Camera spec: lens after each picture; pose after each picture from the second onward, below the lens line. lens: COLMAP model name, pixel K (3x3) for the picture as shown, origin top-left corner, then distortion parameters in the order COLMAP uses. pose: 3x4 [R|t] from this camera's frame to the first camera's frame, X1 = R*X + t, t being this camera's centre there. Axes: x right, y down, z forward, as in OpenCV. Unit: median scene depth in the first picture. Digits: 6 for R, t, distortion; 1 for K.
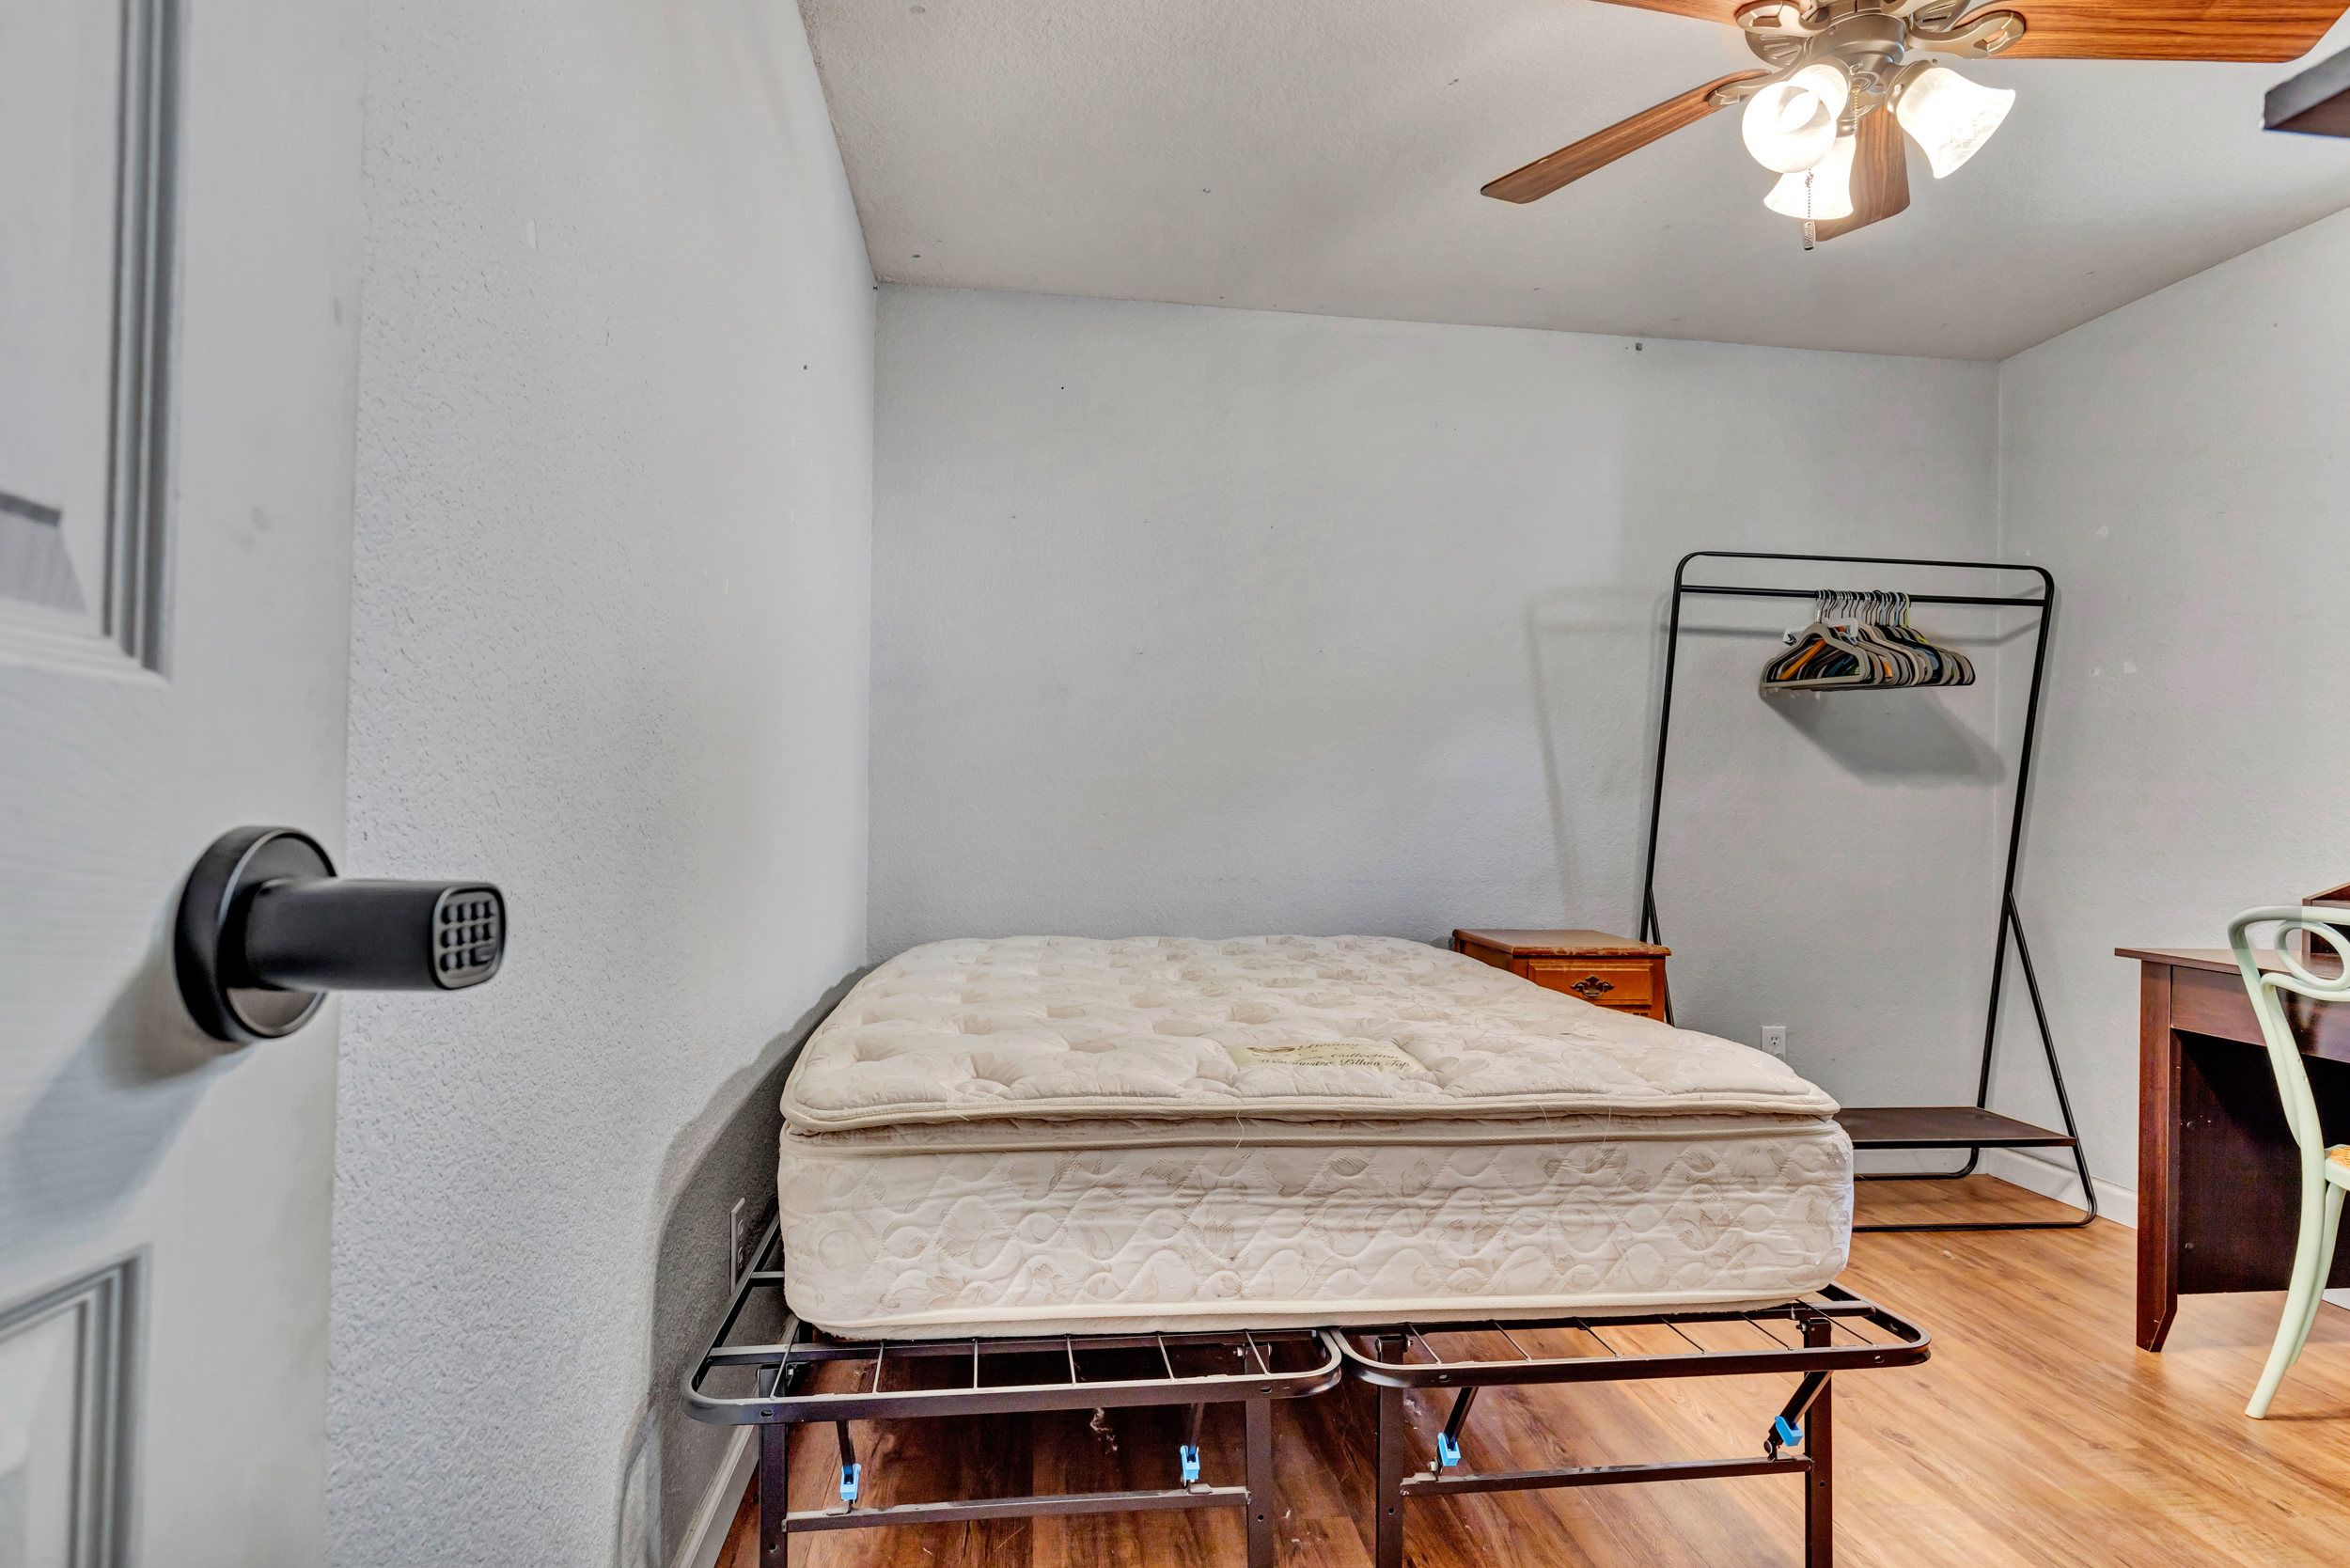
lens RADIAL K [[1345.3, 0, 1179.4], [0, 1345.3, 780.2], [0, 0, 1]] dist [-0.004981, -0.001677]
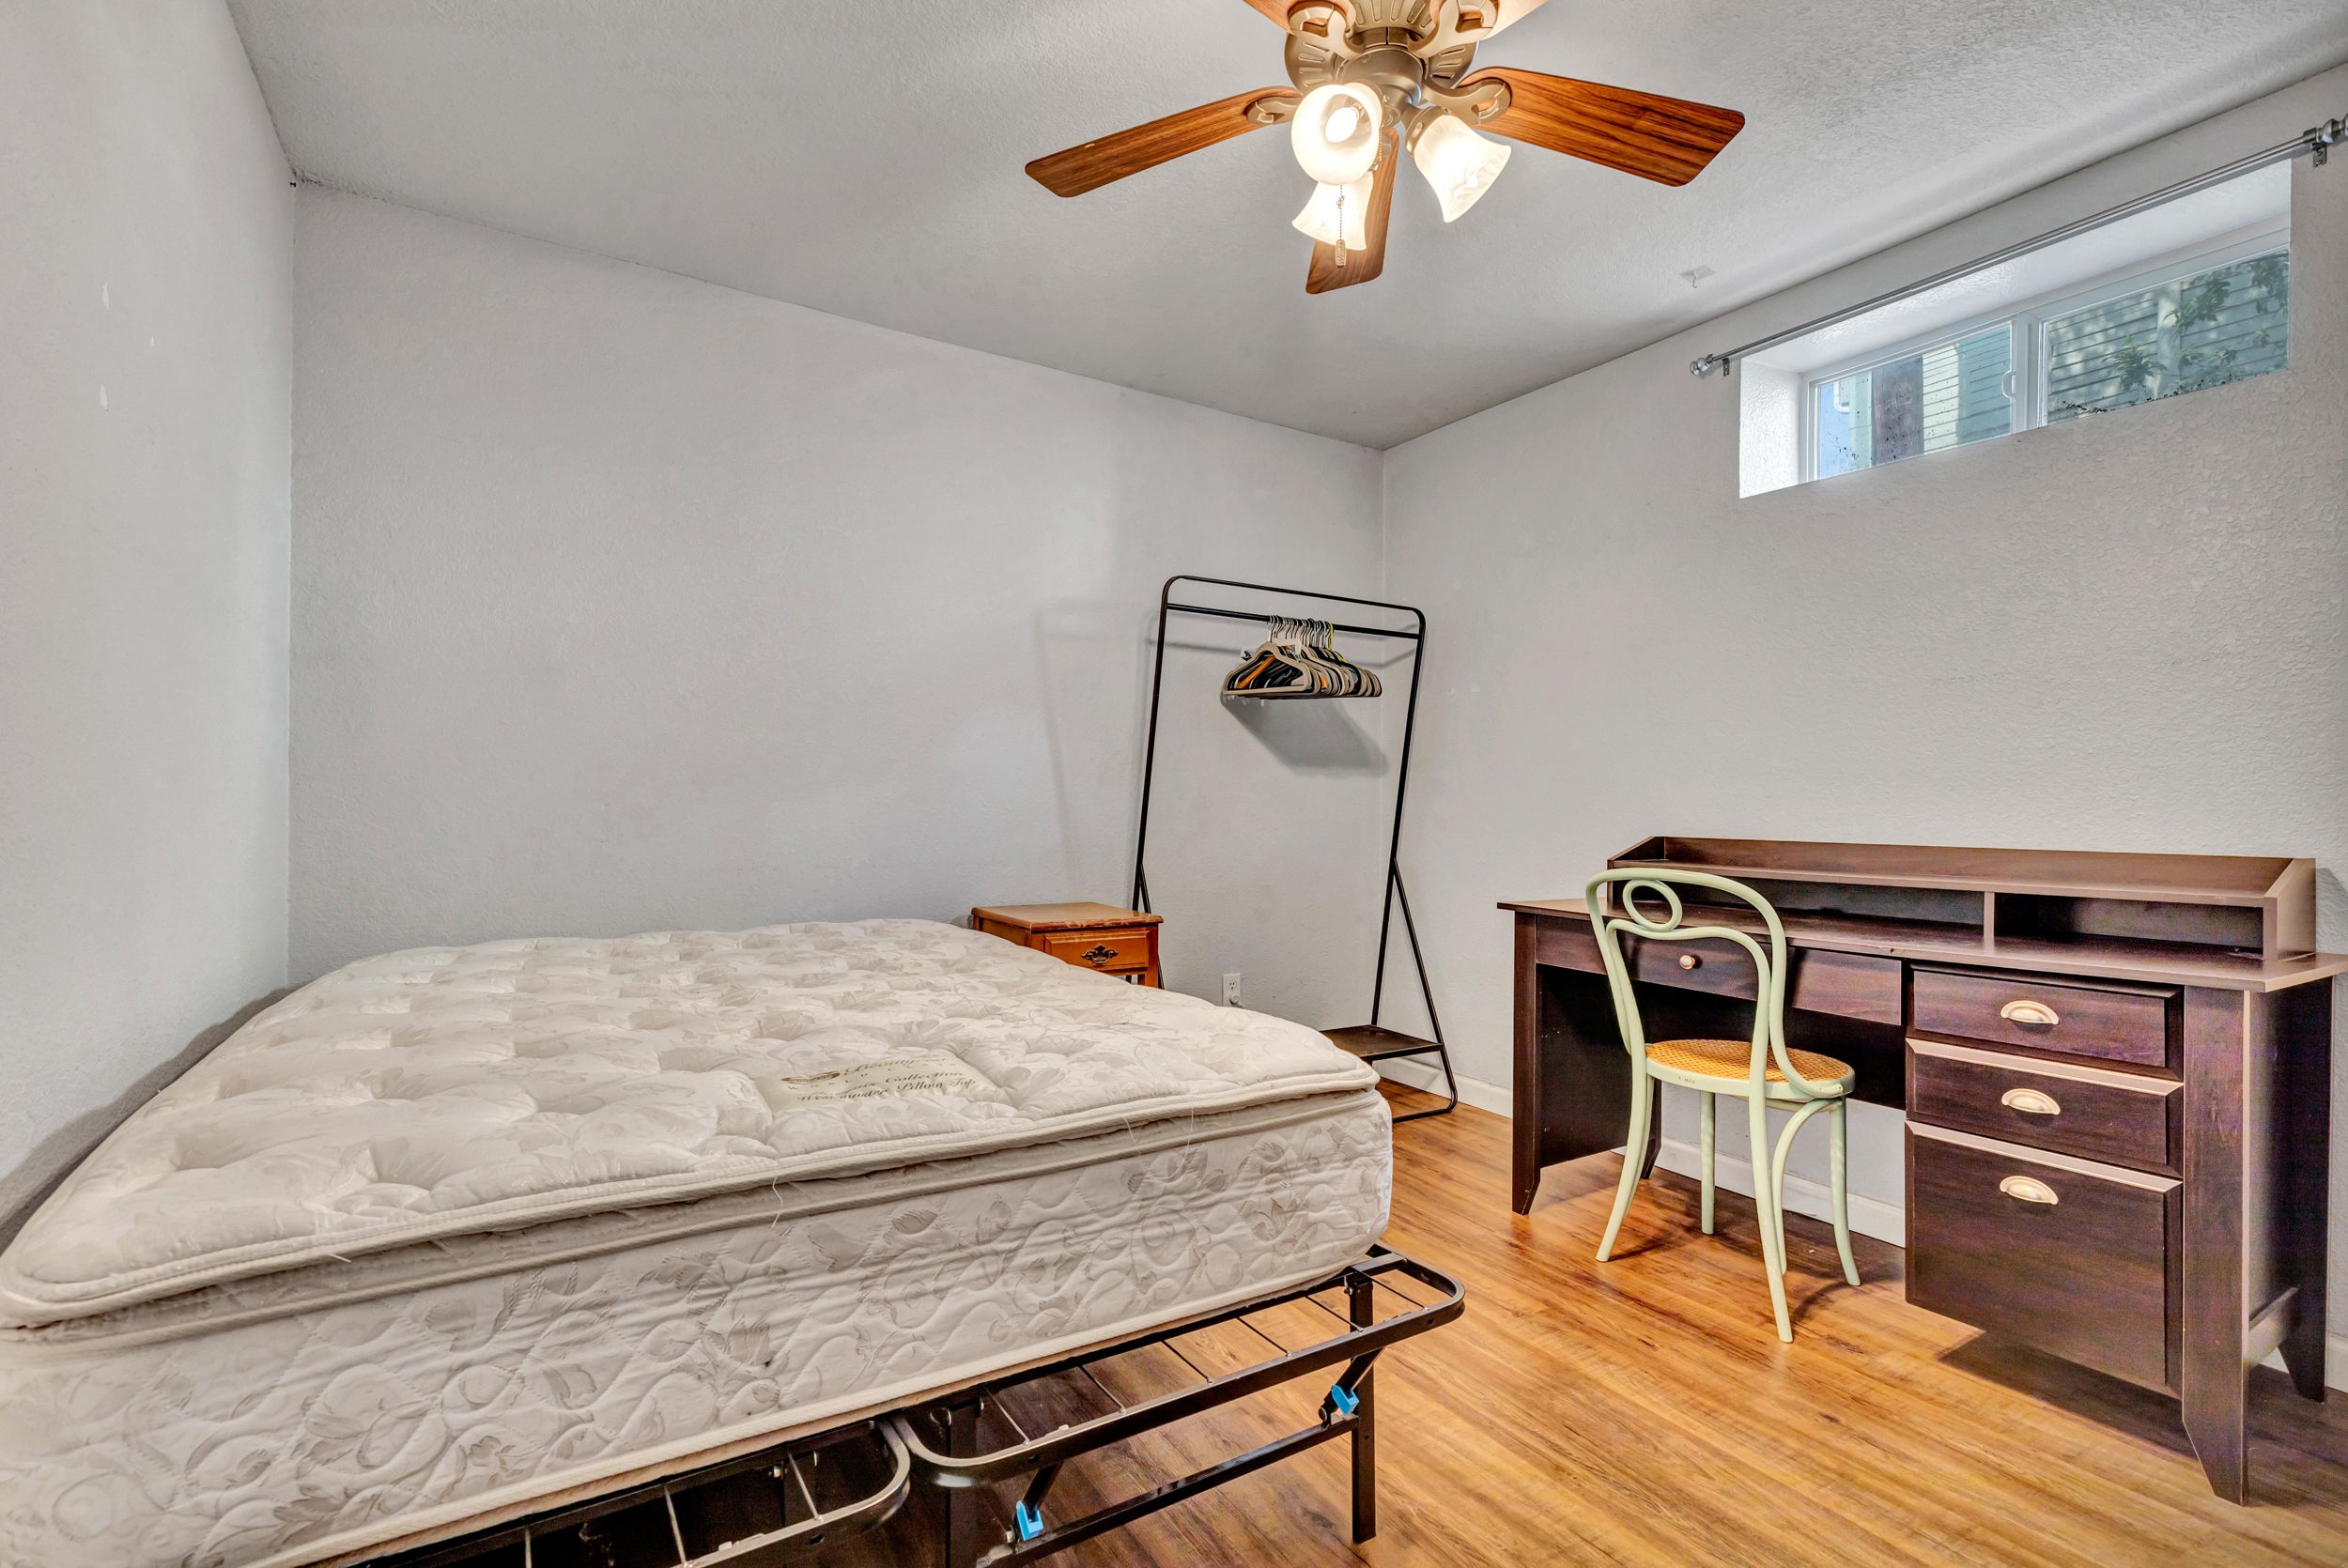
lens RADIAL K [[1083.7, 0, 1182.6], [0, 1083.7, 795.5], [0, 0, 1]] dist [0.005183, -0.001294]
pose [[0.912216, -0.005226, 0.409677, 0.001736], [-0.002956, 0.999809, 0.019337, 0.005644], [-0.409700, -0.018851, 0.912026, 0.262344]]
